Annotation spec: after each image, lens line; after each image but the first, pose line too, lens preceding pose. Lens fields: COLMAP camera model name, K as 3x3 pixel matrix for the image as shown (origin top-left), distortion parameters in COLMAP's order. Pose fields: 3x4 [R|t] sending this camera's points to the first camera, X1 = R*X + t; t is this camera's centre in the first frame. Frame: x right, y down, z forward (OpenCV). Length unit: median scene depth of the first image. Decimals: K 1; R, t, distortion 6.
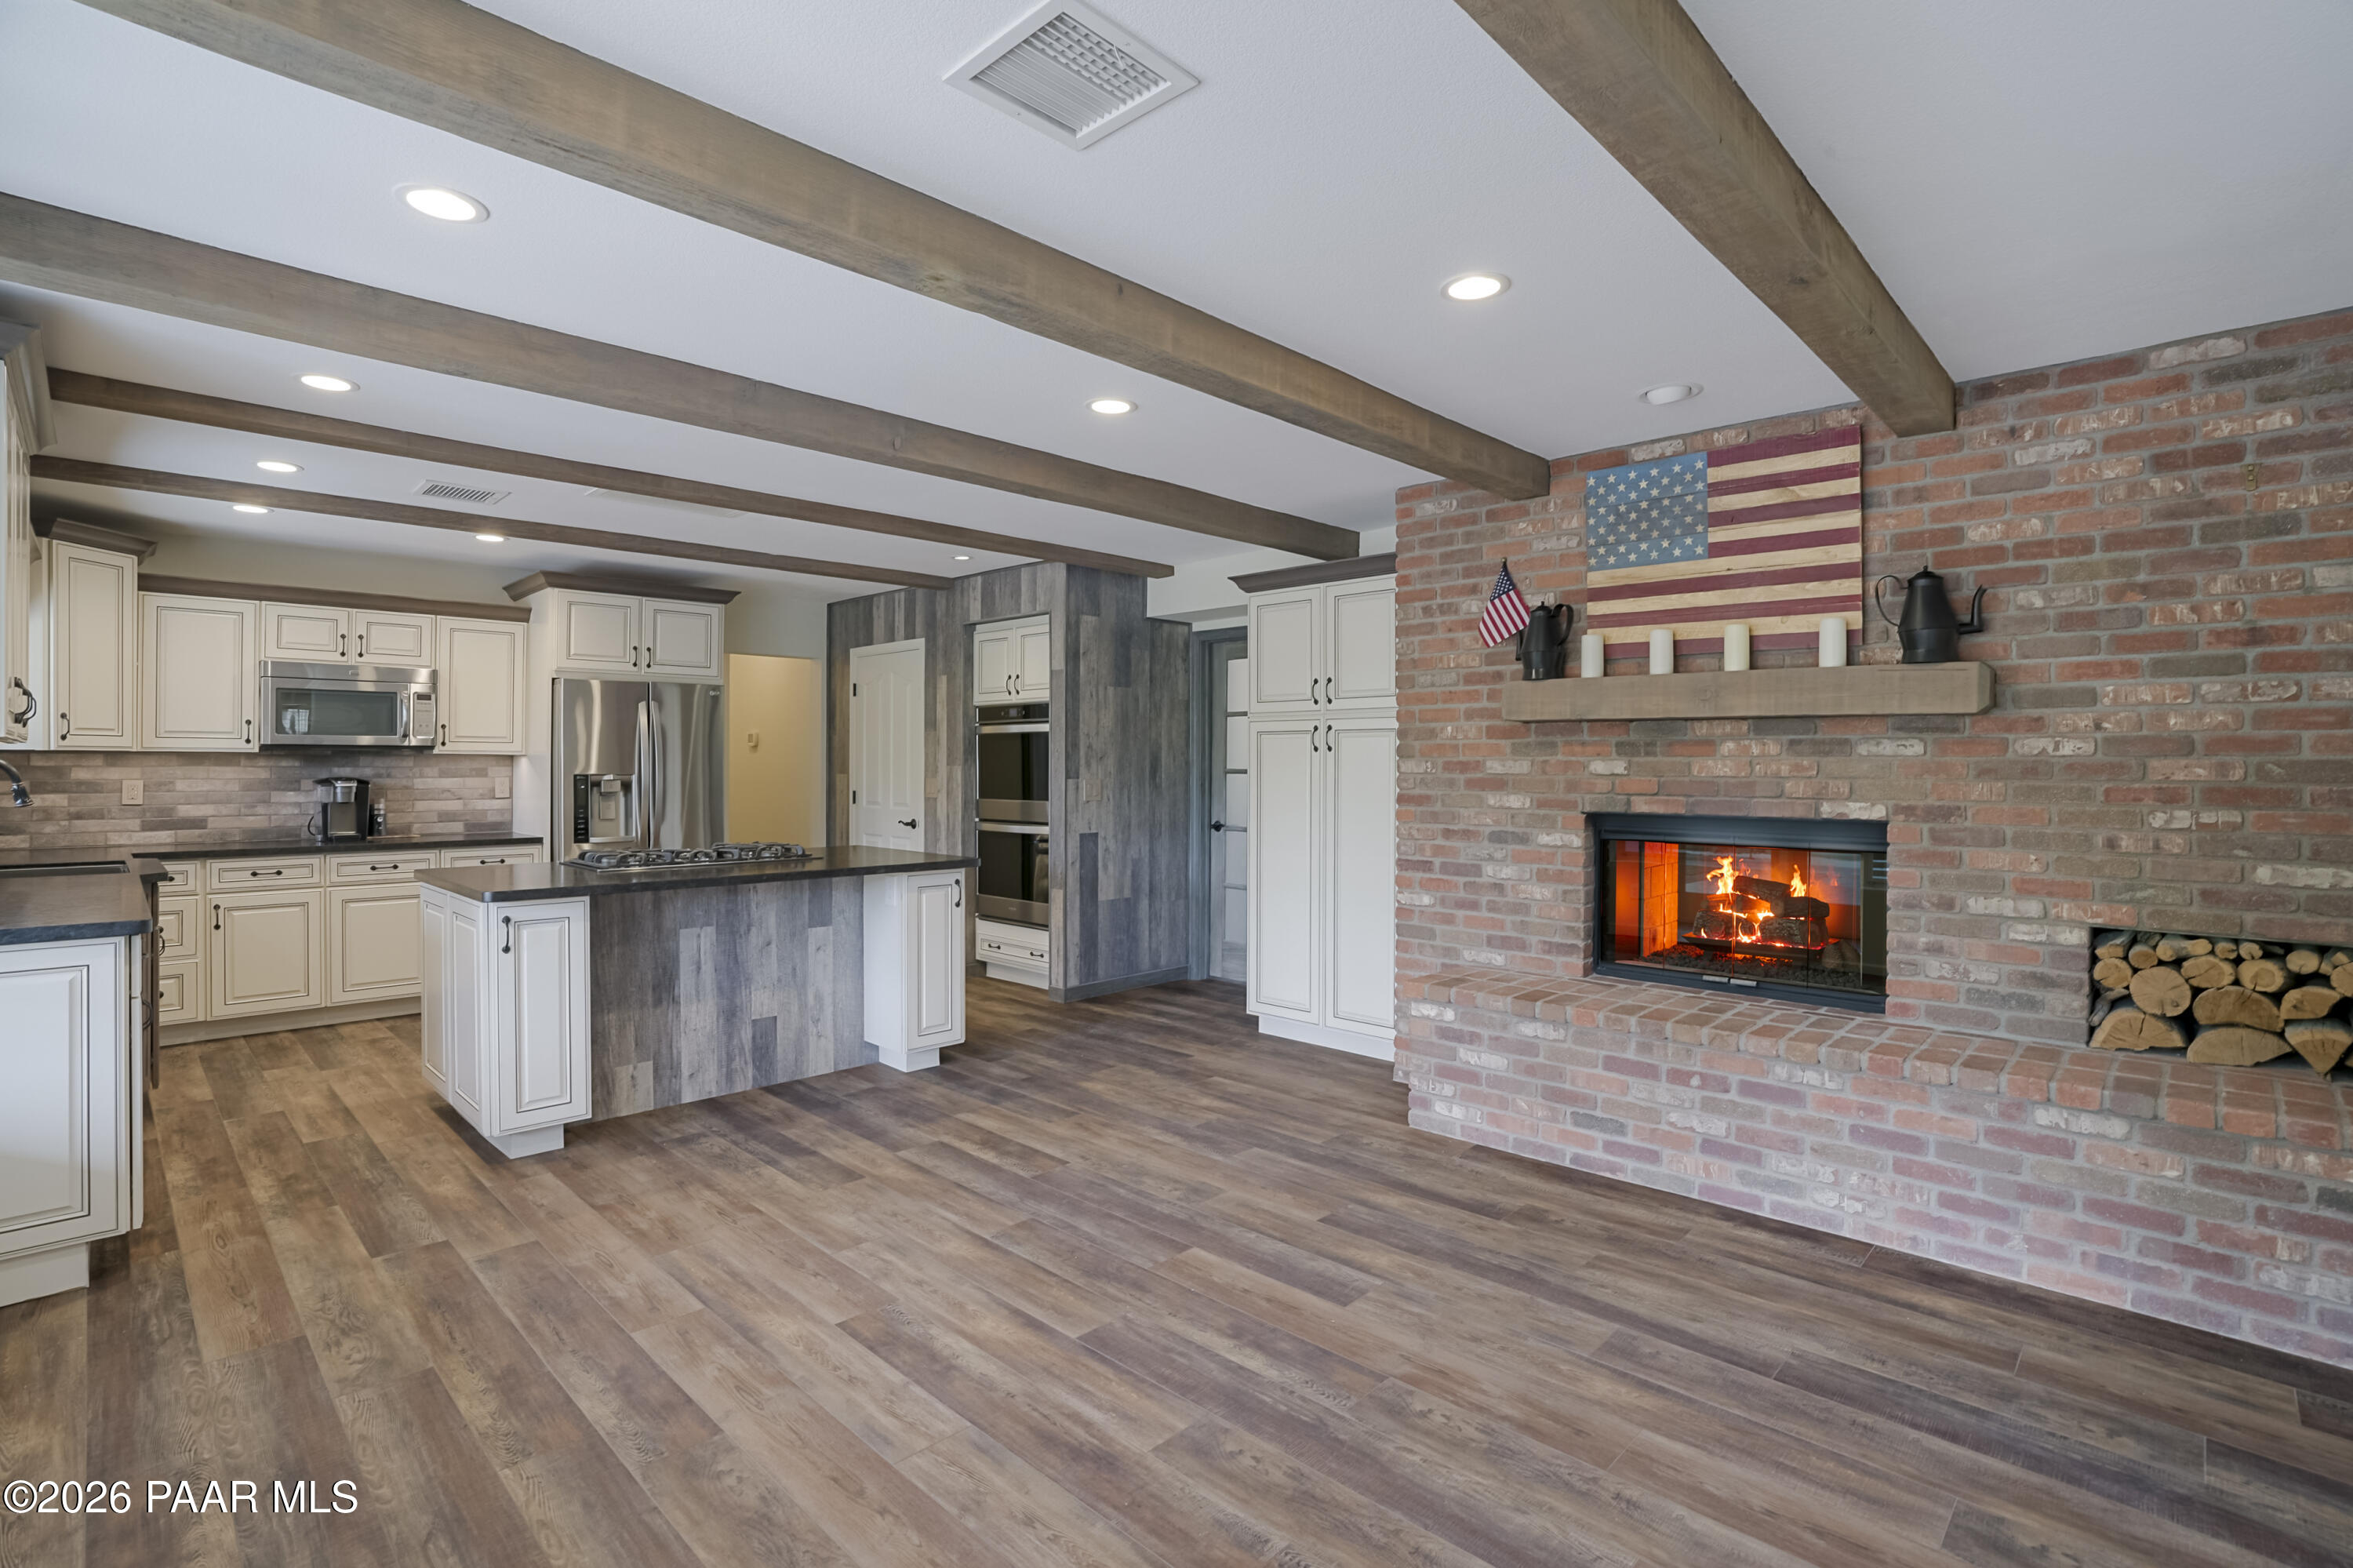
lens RADIAL K [[1092.5, 0, 1182.4], [0, 1092.5, 759.7], [0, 0, 1]] dist [-0.066294, 0.022295]
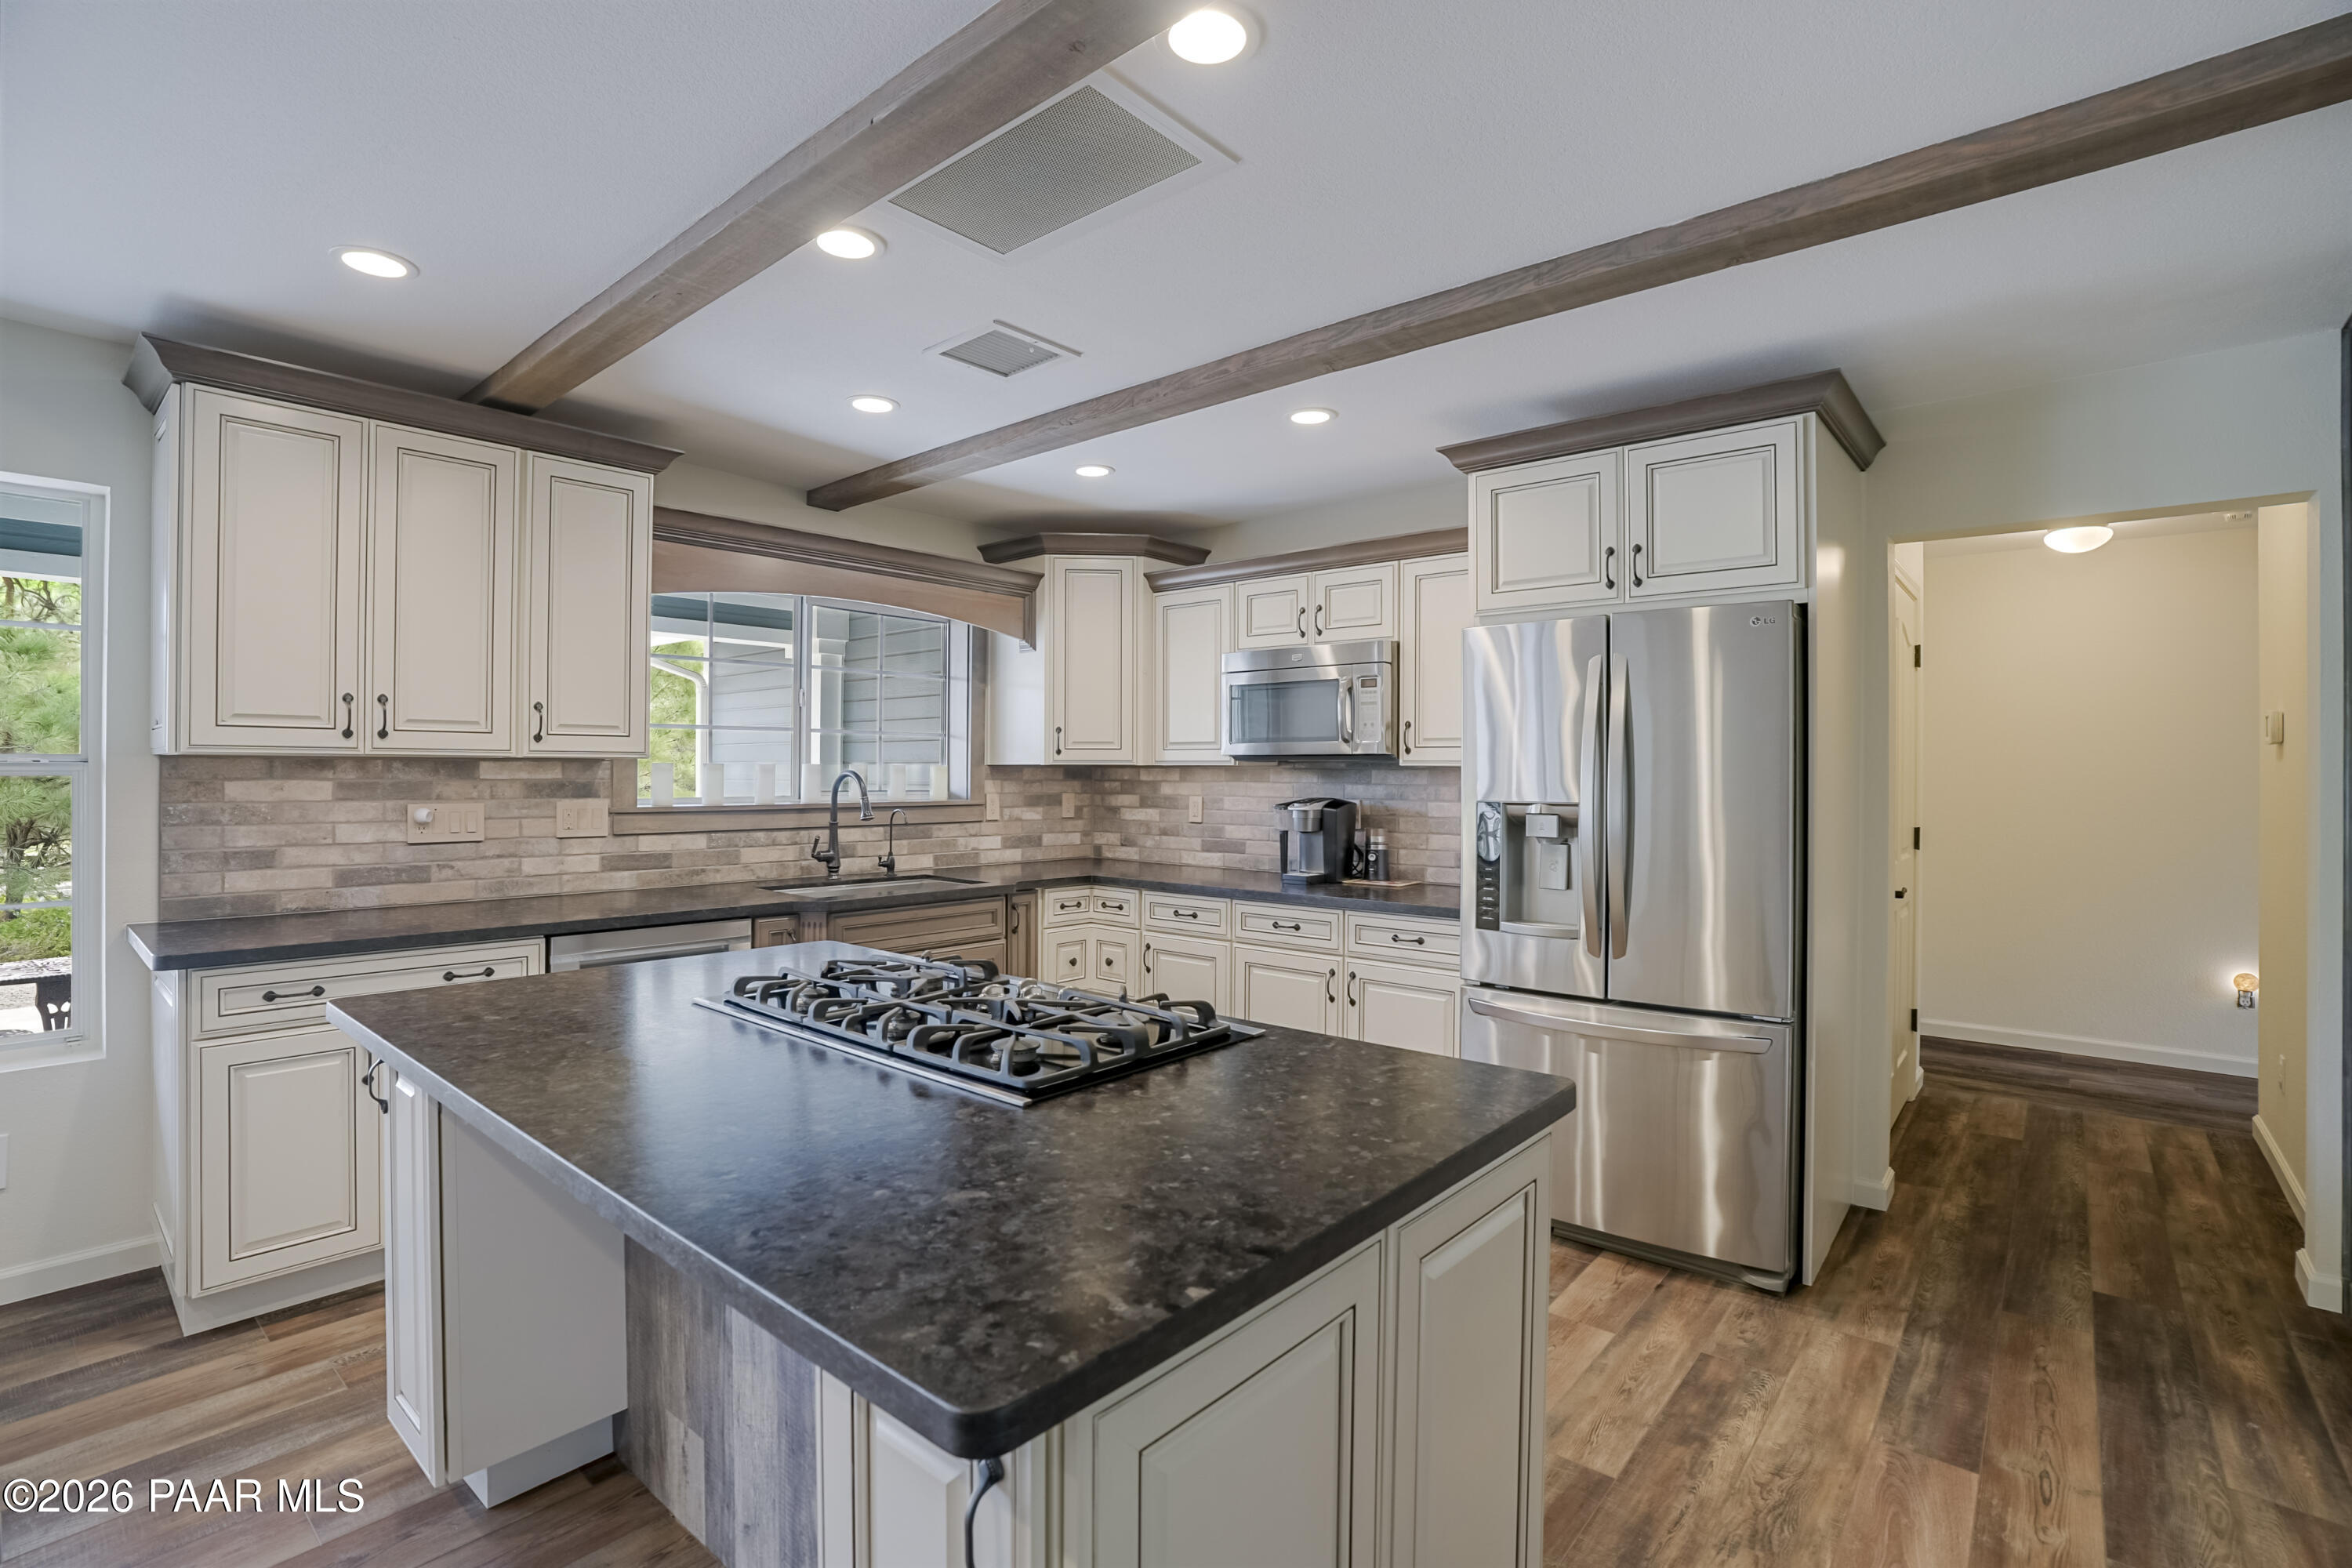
lens RADIAL K [[1092.0, 0, 1180.7], [0, 1092.0, 765.6], [0, 0, 1]] dist [-0.066294, 0.022295]
pose [[0.062928, -0.007091, -0.997993, -0.024709], [-0.000371, 0.999975, -0.007129, -0.000976], [0.998018, 0.000819, 0.062923, 0.859250]]
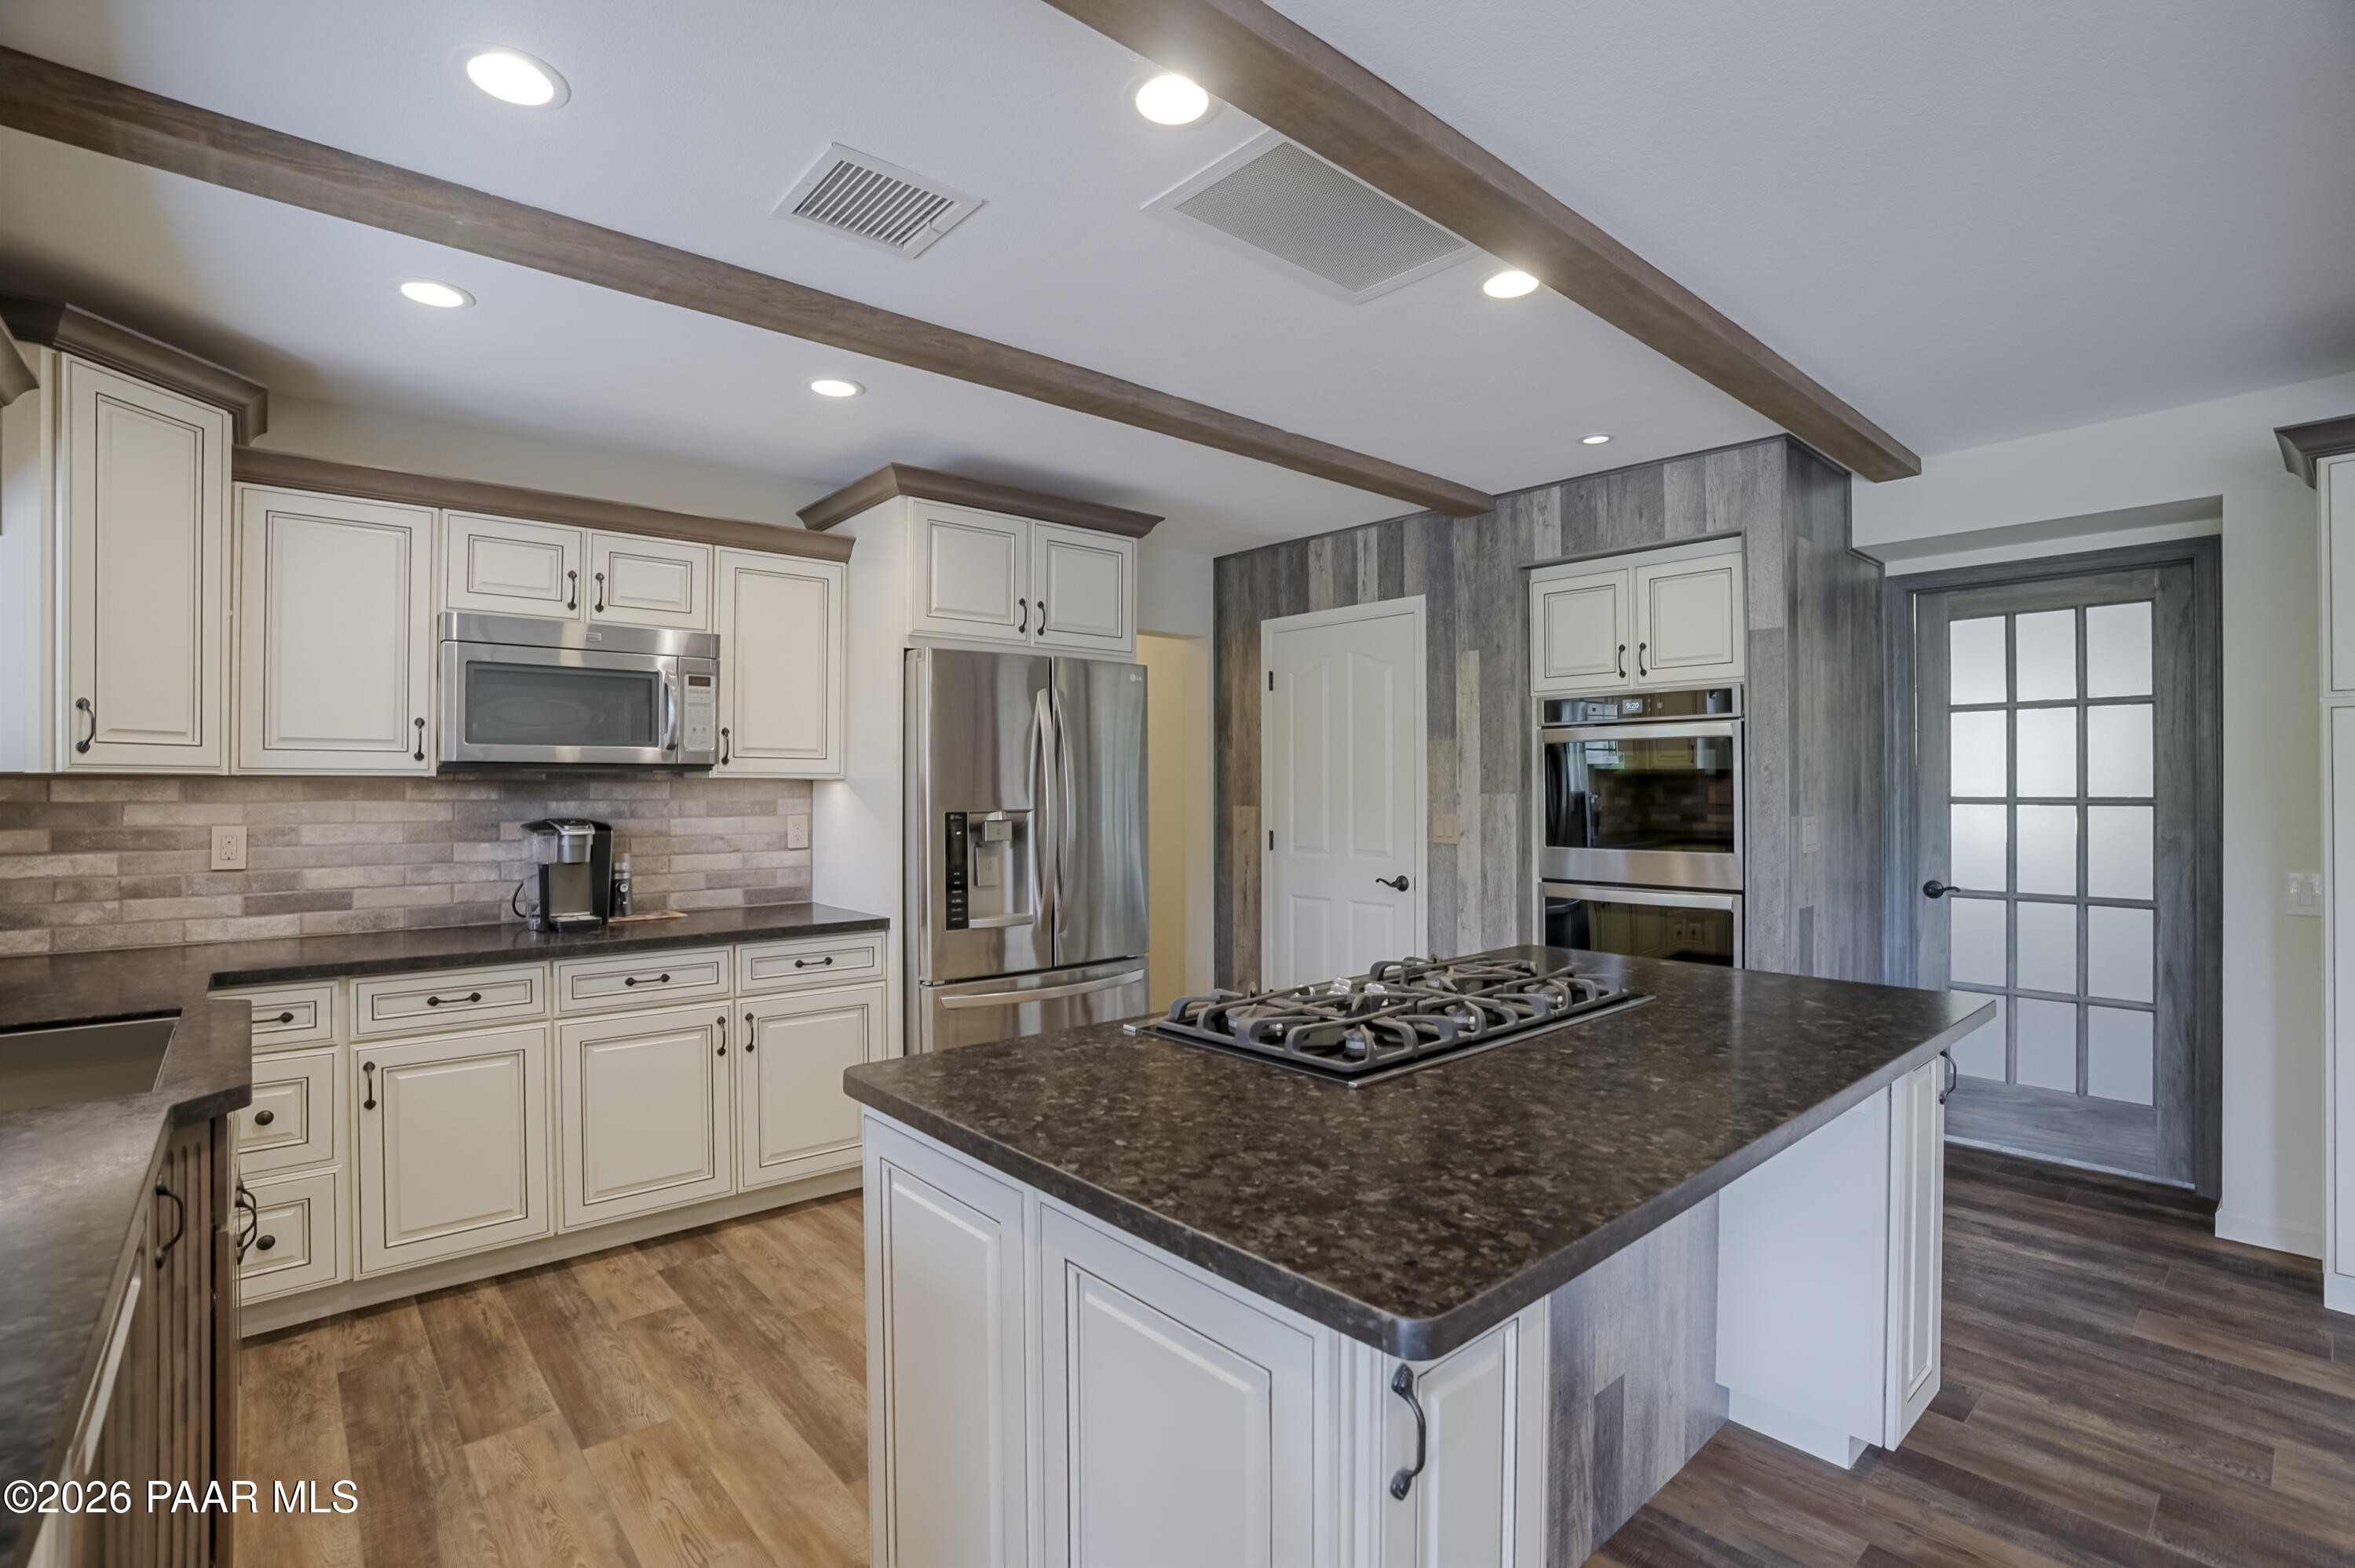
lens RADIAL K [[1093.3, 0, 1187.8], [0, 1093.3, 777.8], [0, 0, 1]] dist [-0.066294, 0.022295]
pose [[0.996627, -0.004513, -0.081942, -0.409219], [0.004189, 0.999983, -0.004129, -0.002080], [0.081959, 0.003772, 0.996629, 0.441735]]
